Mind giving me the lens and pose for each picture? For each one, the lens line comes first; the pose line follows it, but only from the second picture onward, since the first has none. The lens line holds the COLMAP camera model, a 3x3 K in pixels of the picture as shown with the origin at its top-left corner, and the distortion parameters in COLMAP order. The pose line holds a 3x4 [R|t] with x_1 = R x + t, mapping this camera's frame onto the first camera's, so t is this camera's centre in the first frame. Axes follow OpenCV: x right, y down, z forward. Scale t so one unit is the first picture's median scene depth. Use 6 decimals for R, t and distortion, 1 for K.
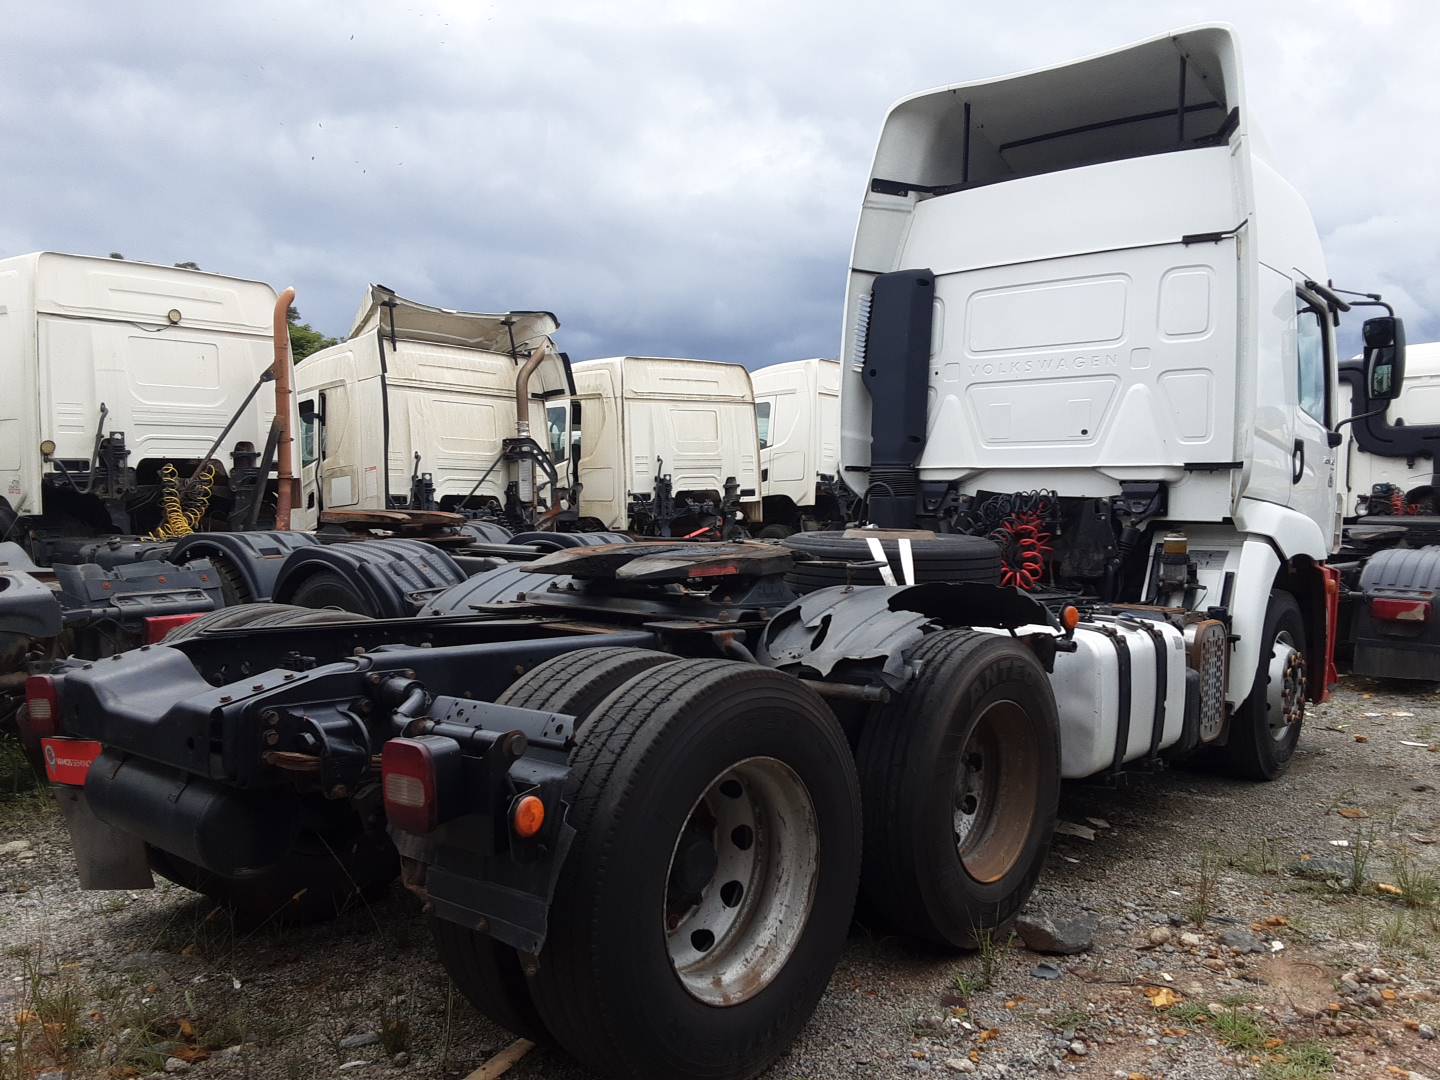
lens RADIAL K [[1217.7, 0, 720.1], [0, 1217.7, 543.8], [0, 0, 1]] dist [0.065911, -0.079330]
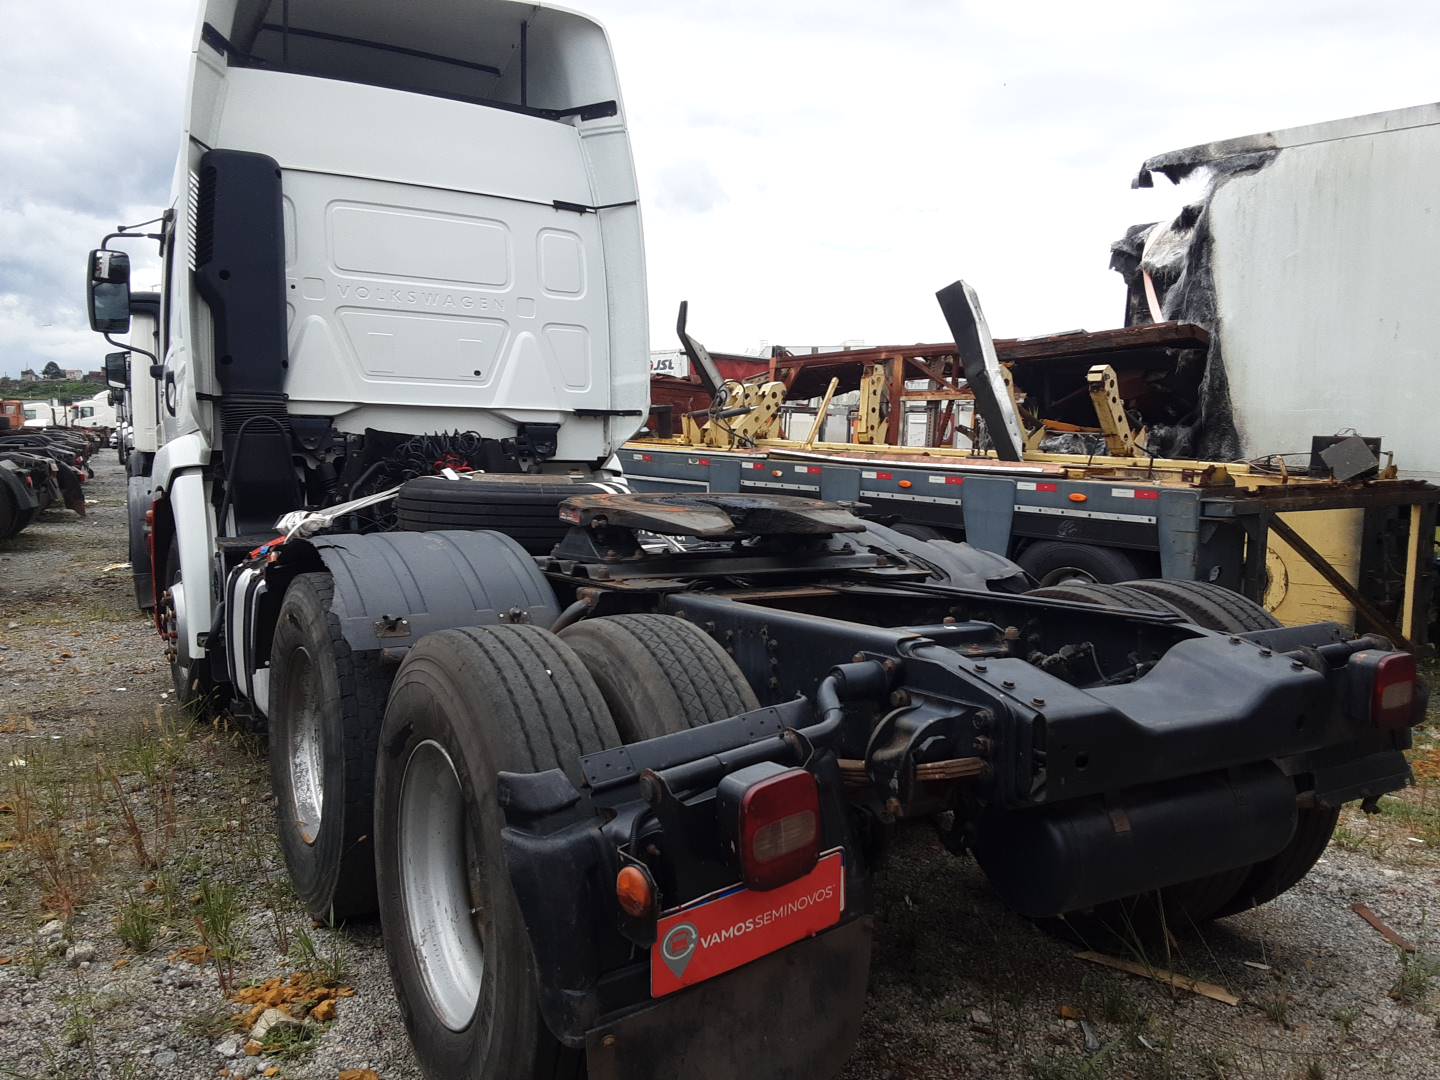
lens RADIAL K [[1217.7, 0, 720.7], [0, 1217.7, 541.4], [0, 0, 1]] dist [0.065911, -0.079330]
pose [[0.281408, -0.077326, 0.956468, -0.588526], [0.017932, 0.996998, 0.075326, -0.023889], [-0.959421, -0.004046, 0.281950, 0.496439]]
